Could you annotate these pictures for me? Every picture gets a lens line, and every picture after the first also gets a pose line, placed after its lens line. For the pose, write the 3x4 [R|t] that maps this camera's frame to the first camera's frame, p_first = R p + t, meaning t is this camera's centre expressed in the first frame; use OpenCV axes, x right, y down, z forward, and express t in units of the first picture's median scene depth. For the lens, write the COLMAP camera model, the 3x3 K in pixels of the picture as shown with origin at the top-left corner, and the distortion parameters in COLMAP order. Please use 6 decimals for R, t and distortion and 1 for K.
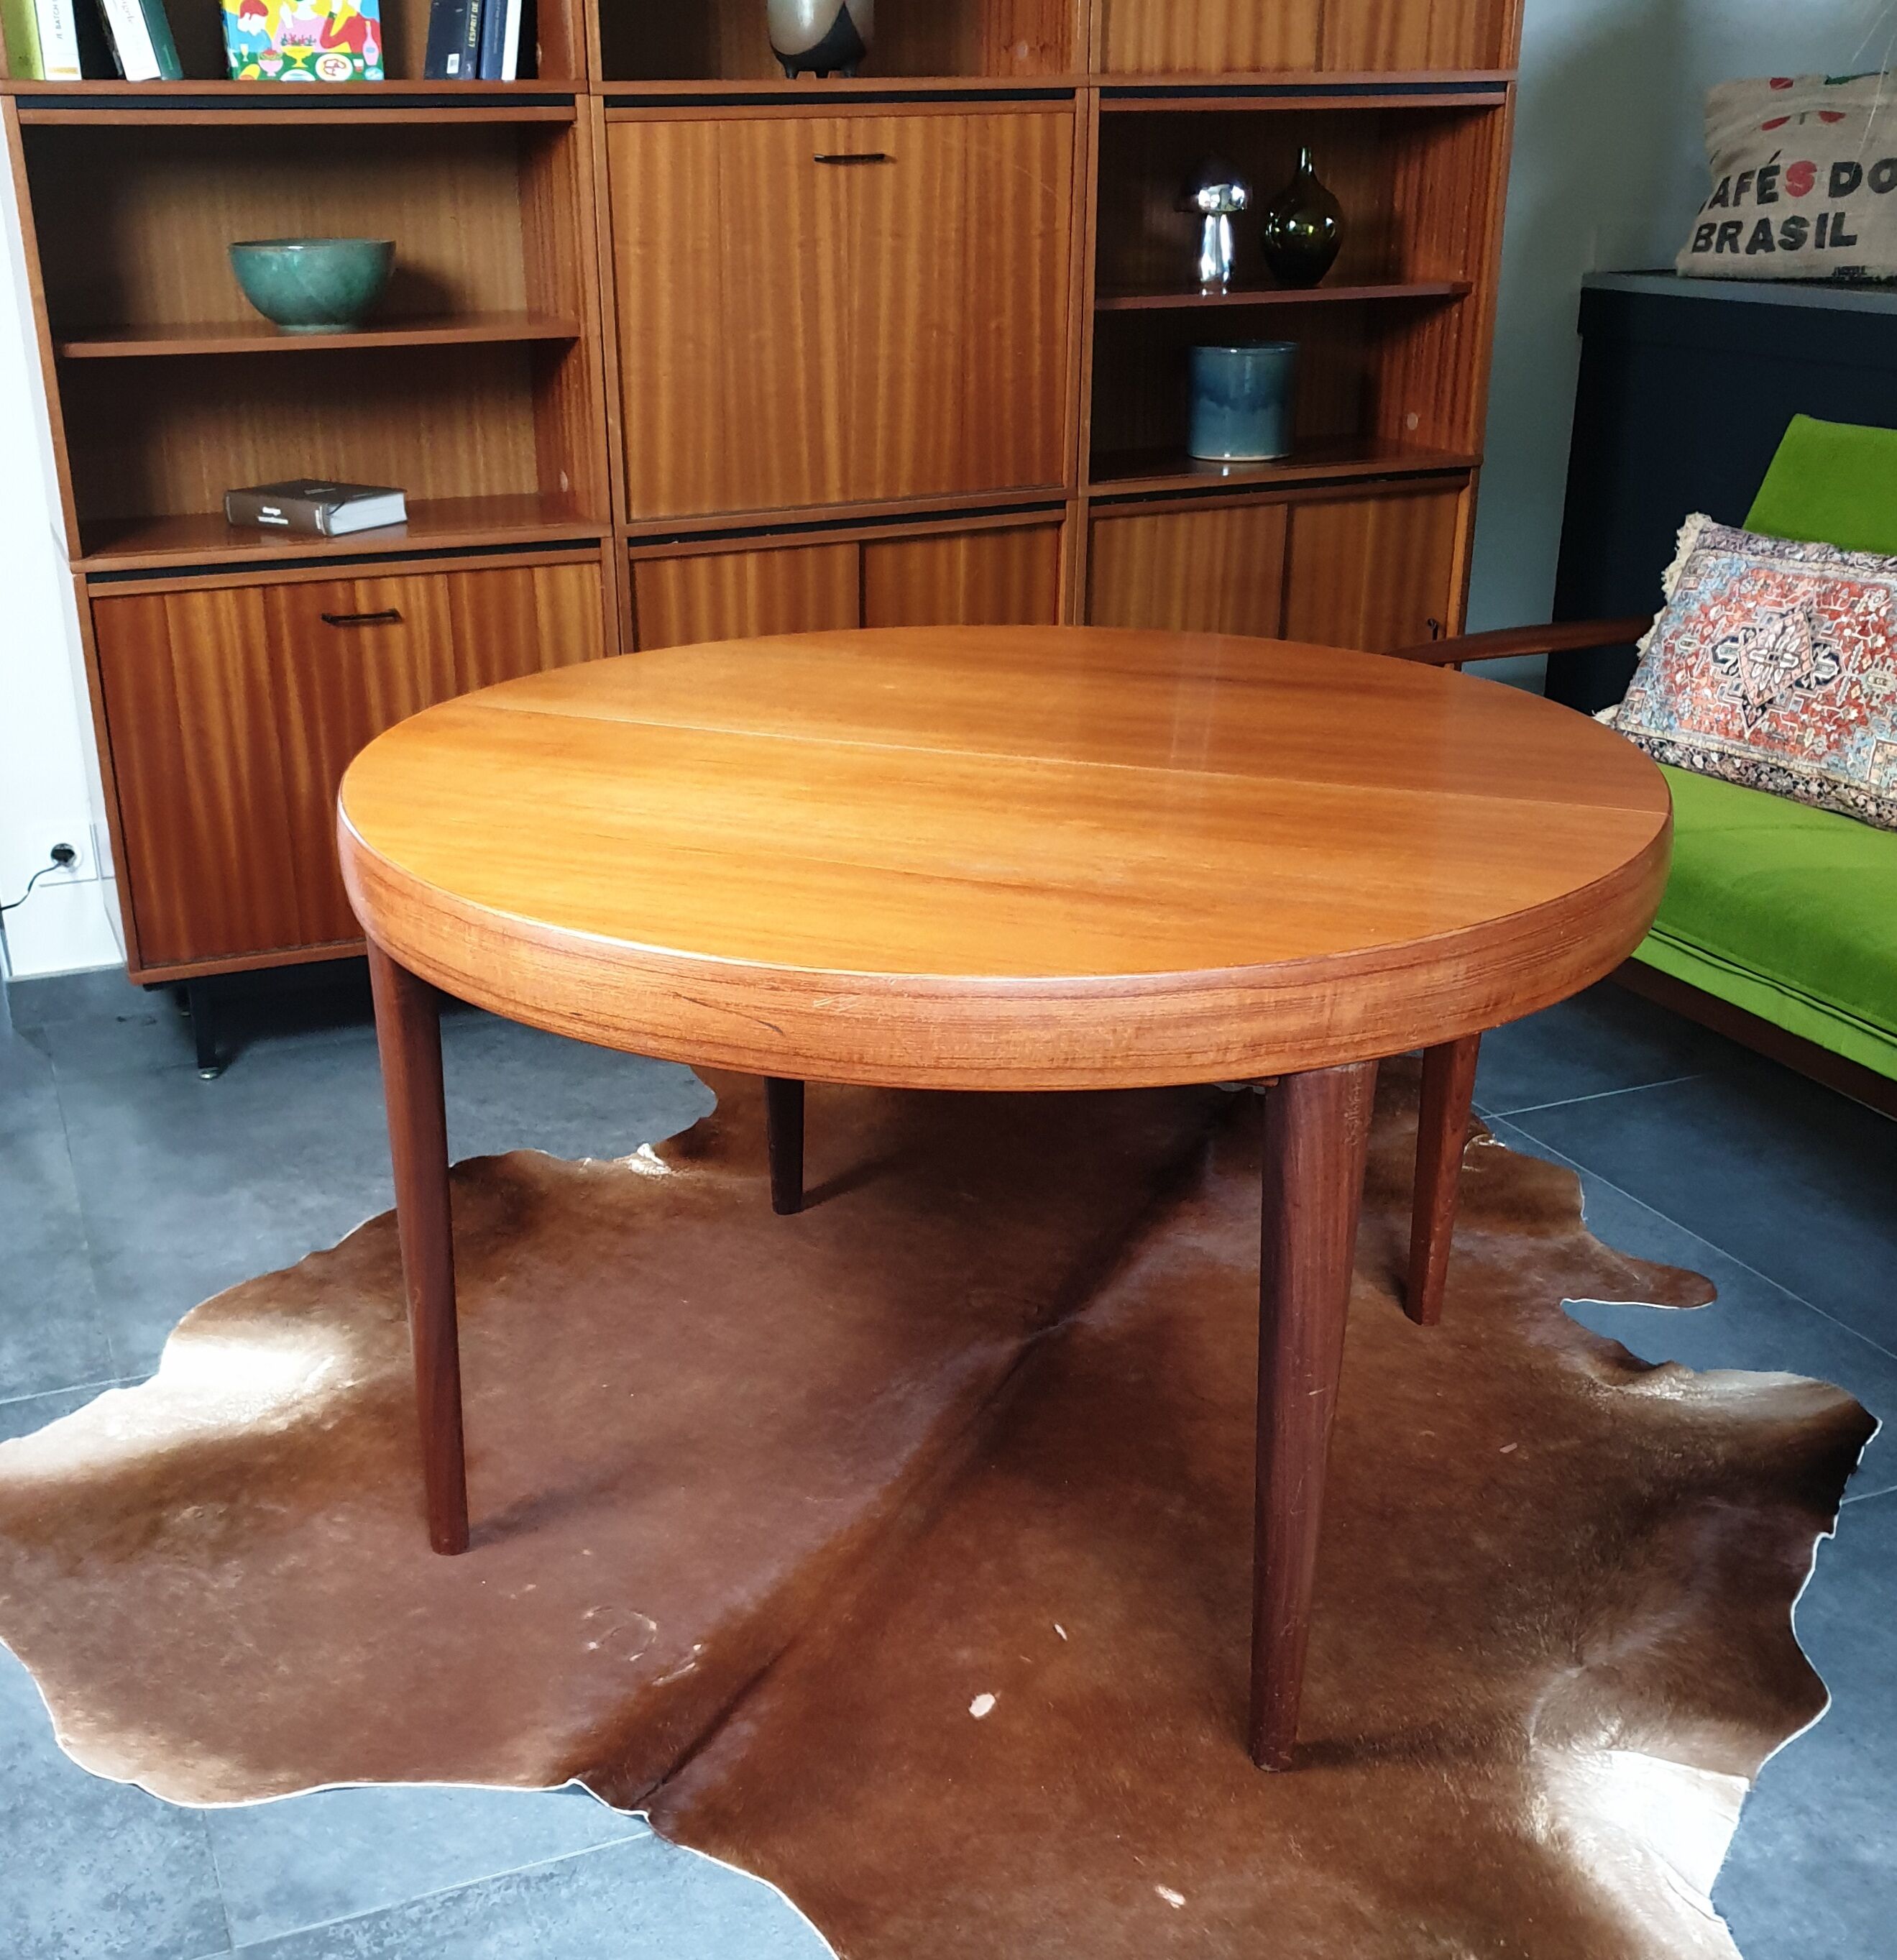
lens RADIAL K [[2337.2, 0, 833.7], [0, 2337.2, 1093.5], [0, 0, 1]] dist [-0.002946, 0.010699]
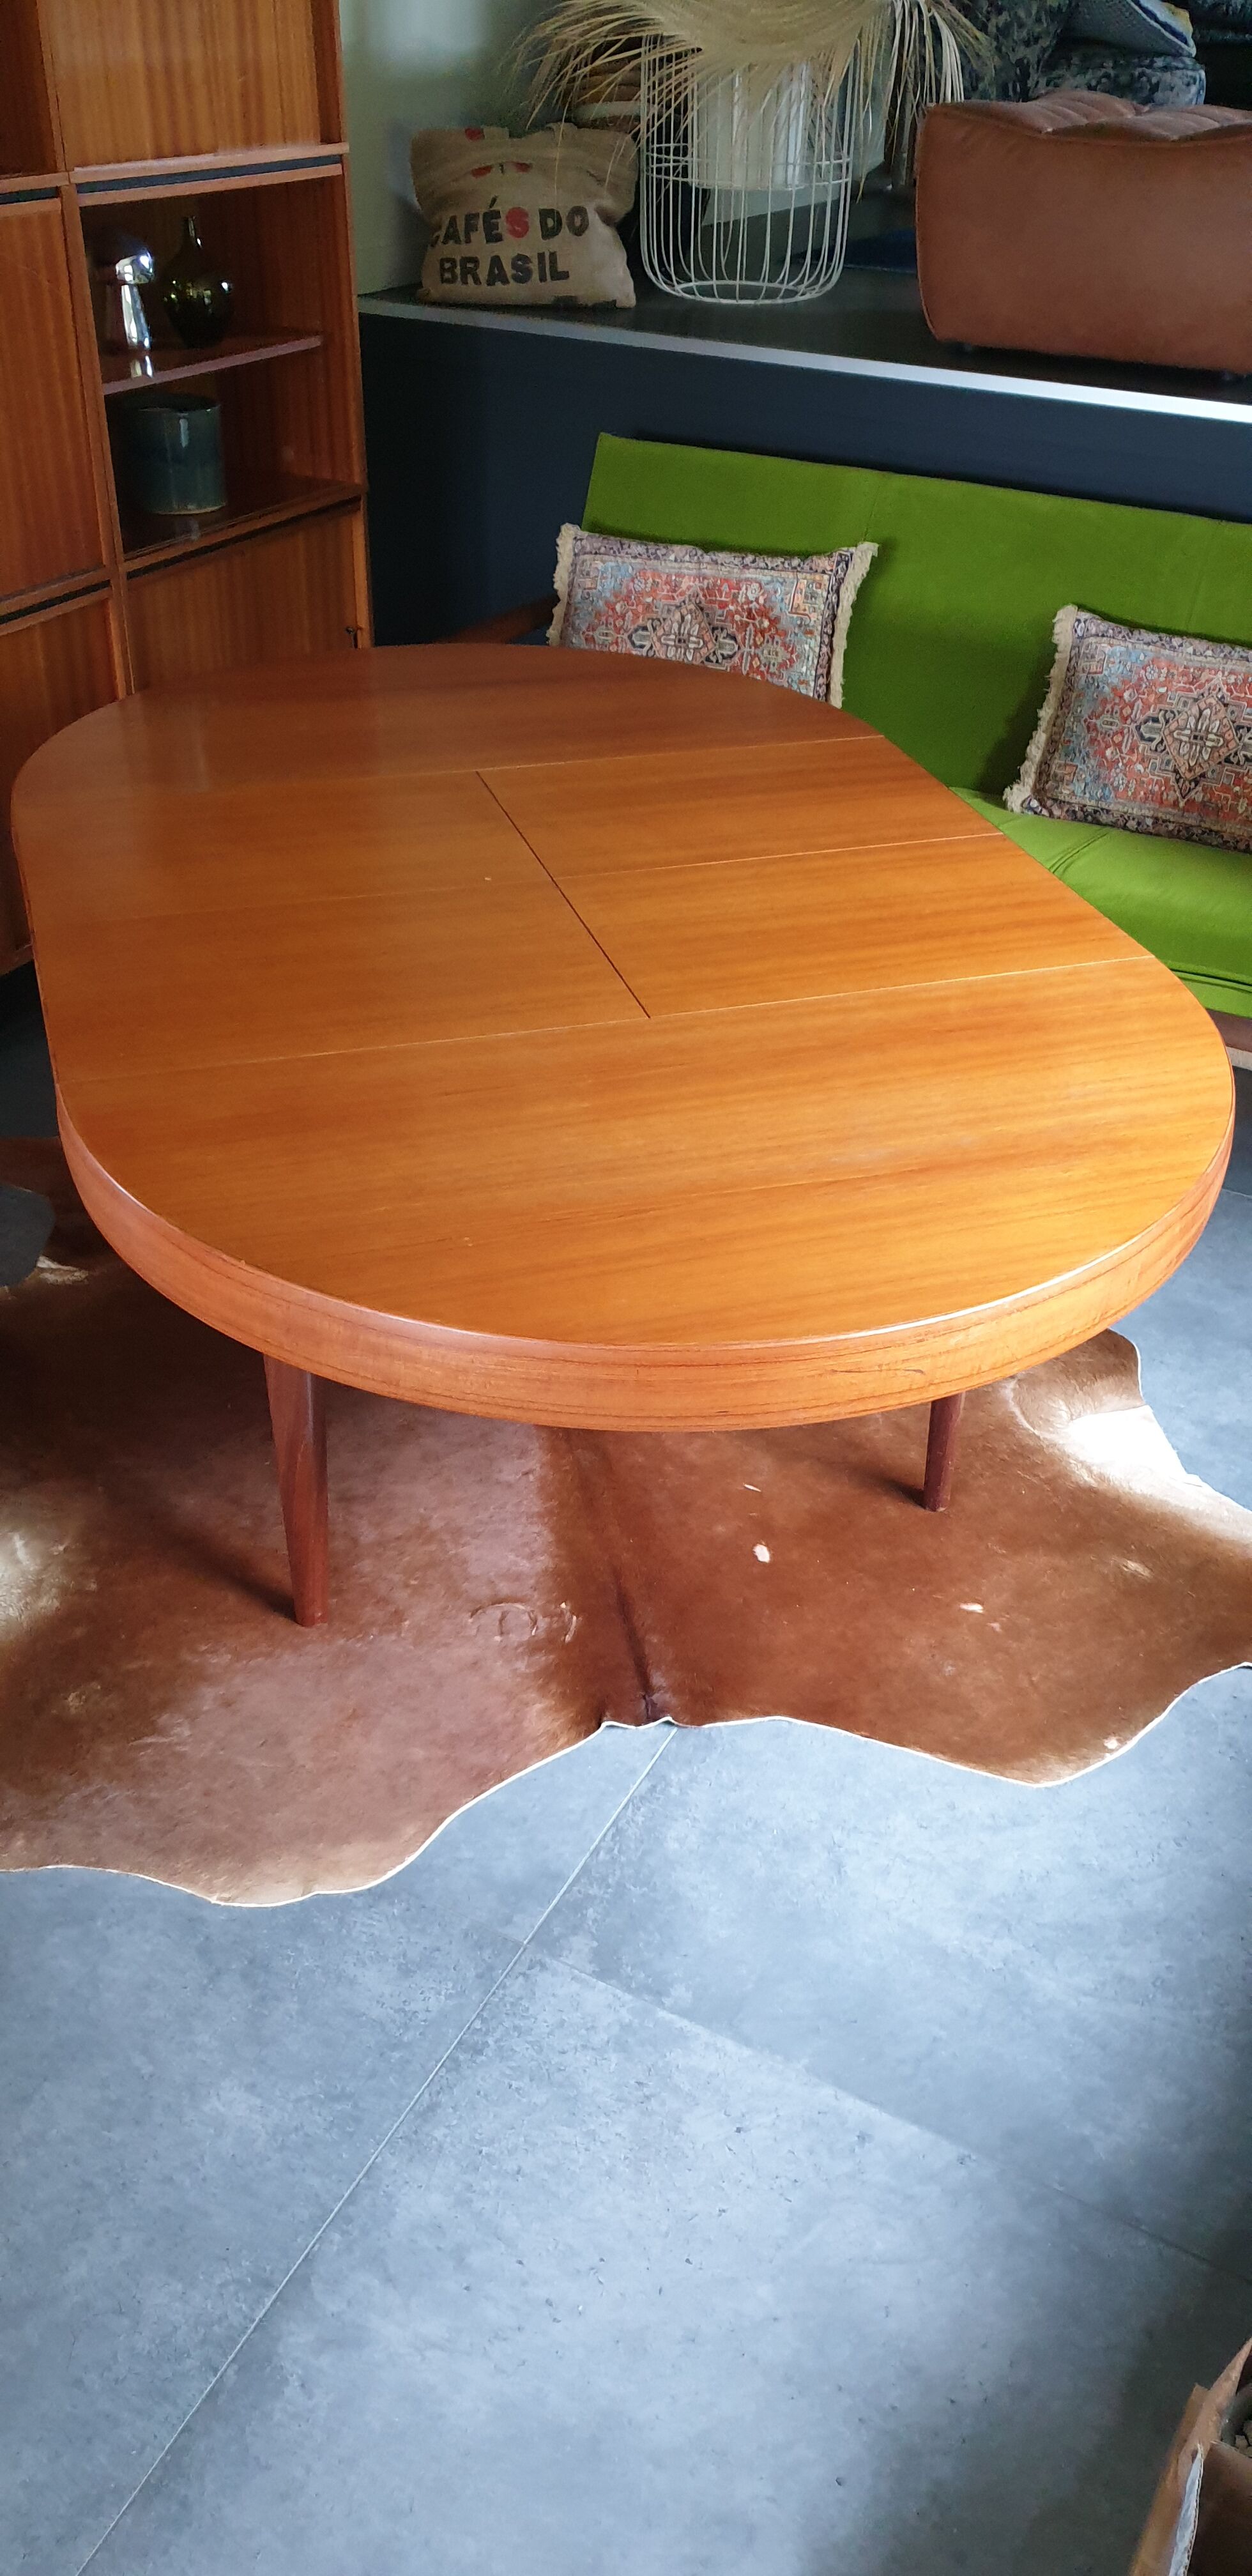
lens RADIAL K [[2046.5, 0, 731.4], [0, 2046.5, 1336.9], [0, 0, 1]] dist [0.081370, -0.195745]
pose [[0.740345, -0.349773, 0.574063, -0.399991], [0.220143, 0.933033, 0.284582, -0.144027], [-0.635158, -0.084313, 0.767767, 0.035320]]
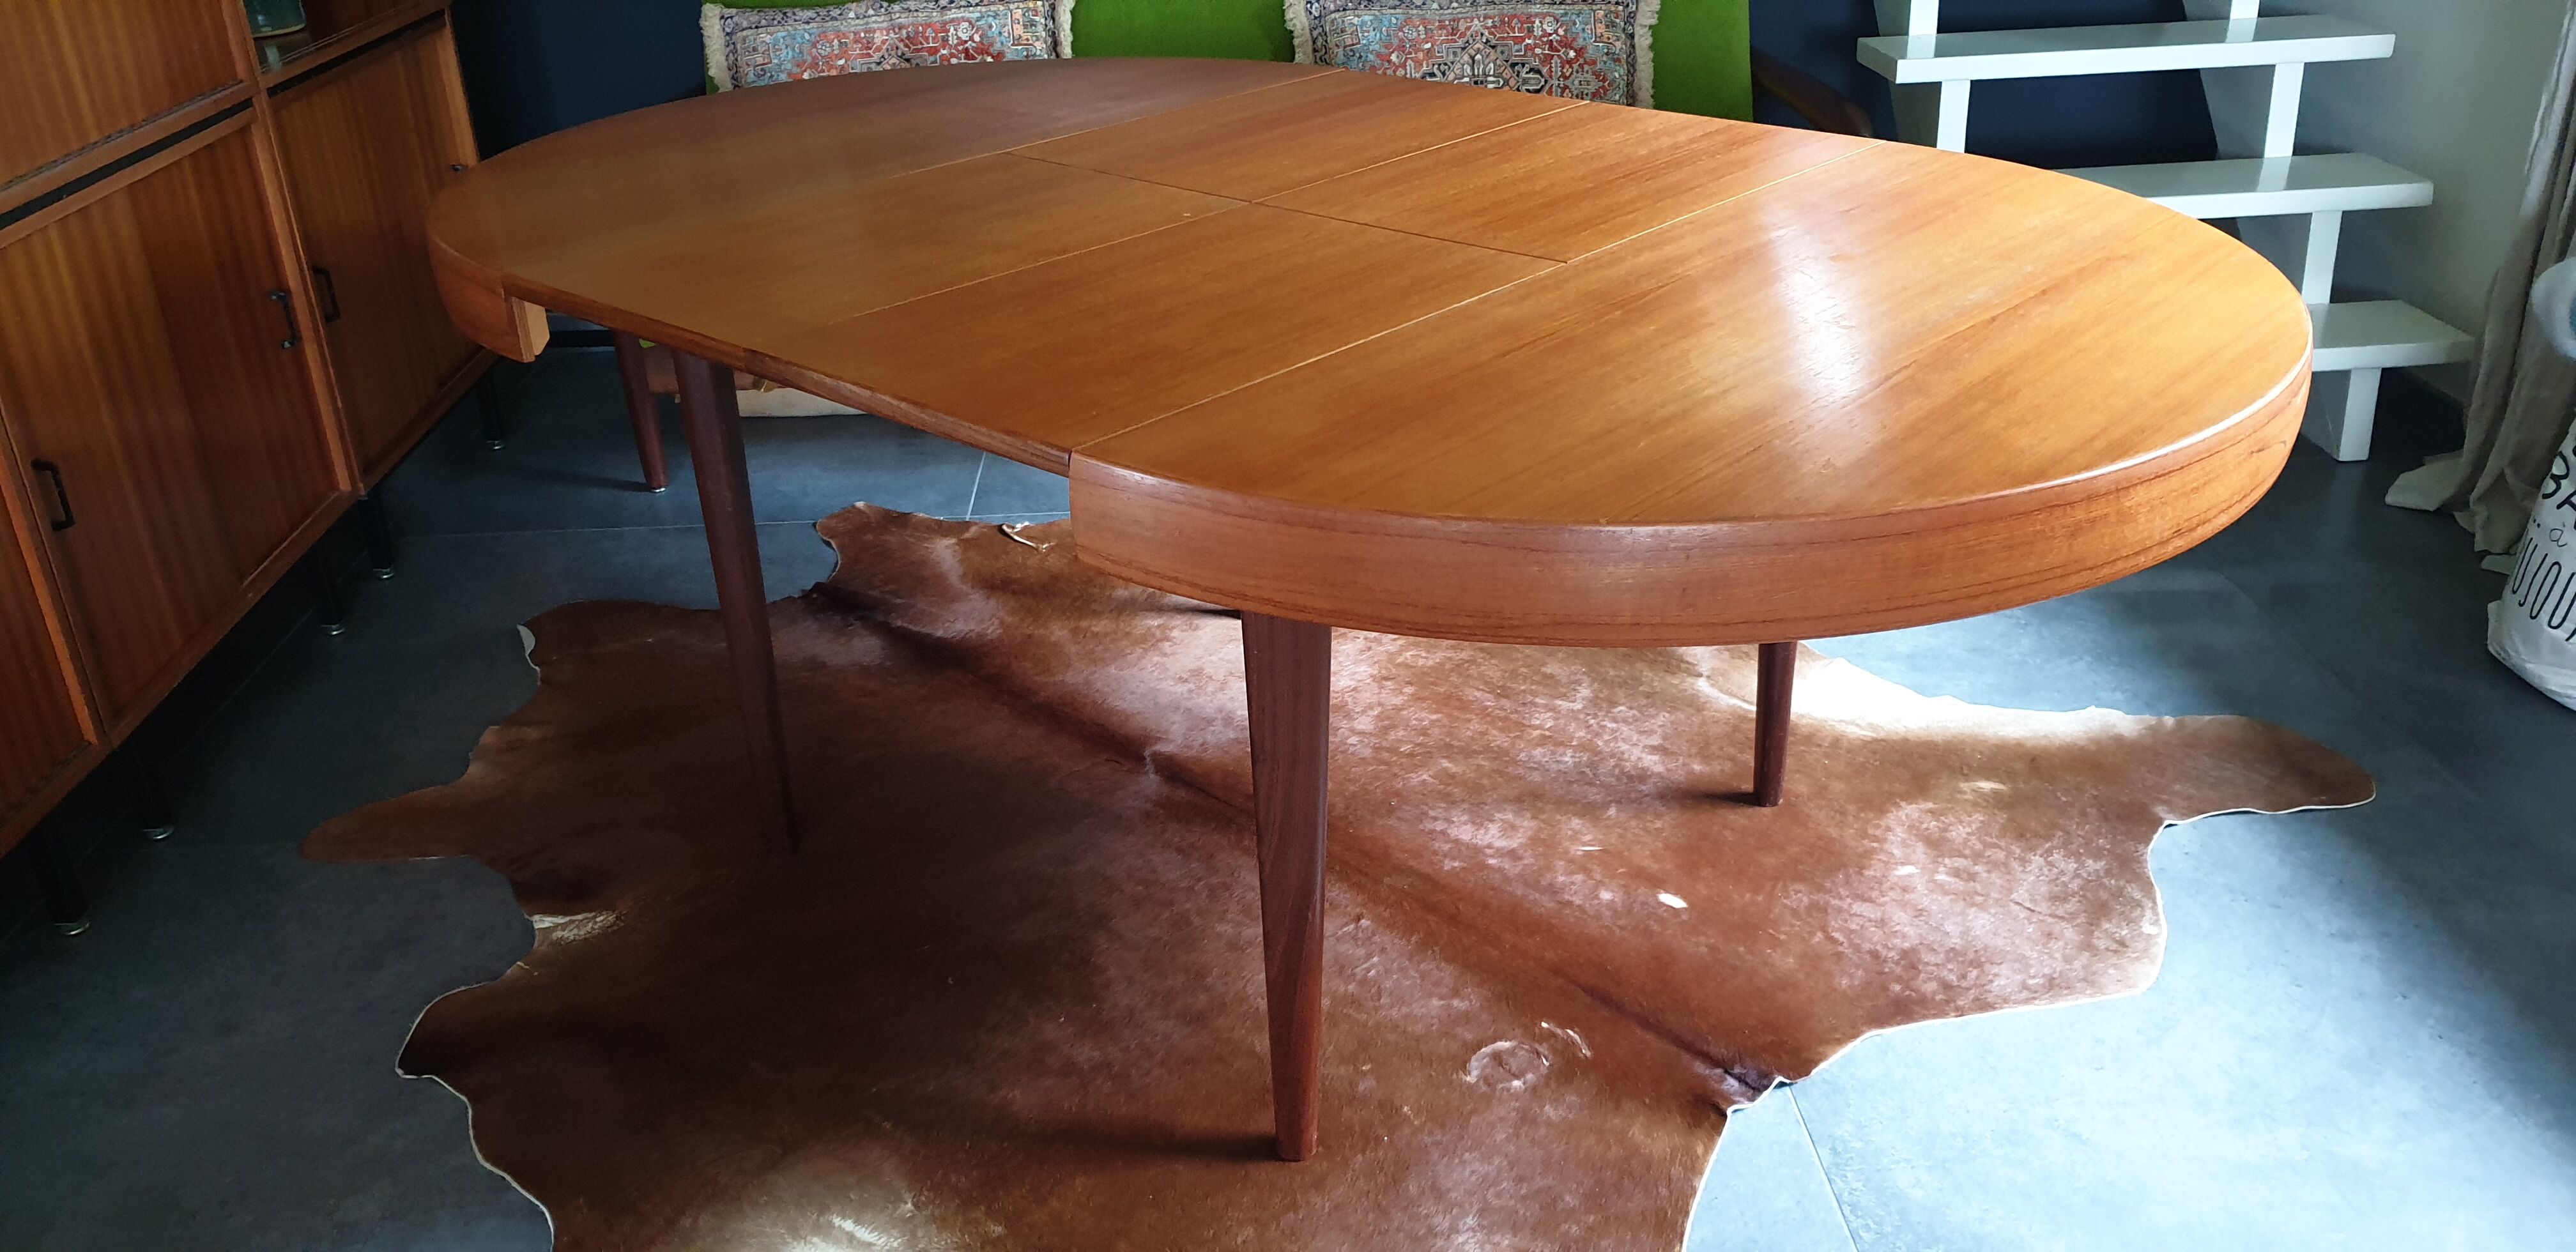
lens RADIAL K [[2046.5, 0, 1374.7], [0, 2046.5, 590.1], [0, 0, 1]] dist [0.081370, -0.195745]
pose [[0.297510, -0.392752, 0.870192, -0.548834], [0.389819, 0.881997, 0.264805, -0.147375], [-0.871509, 0.260435, 0.415505, 0.409516]]
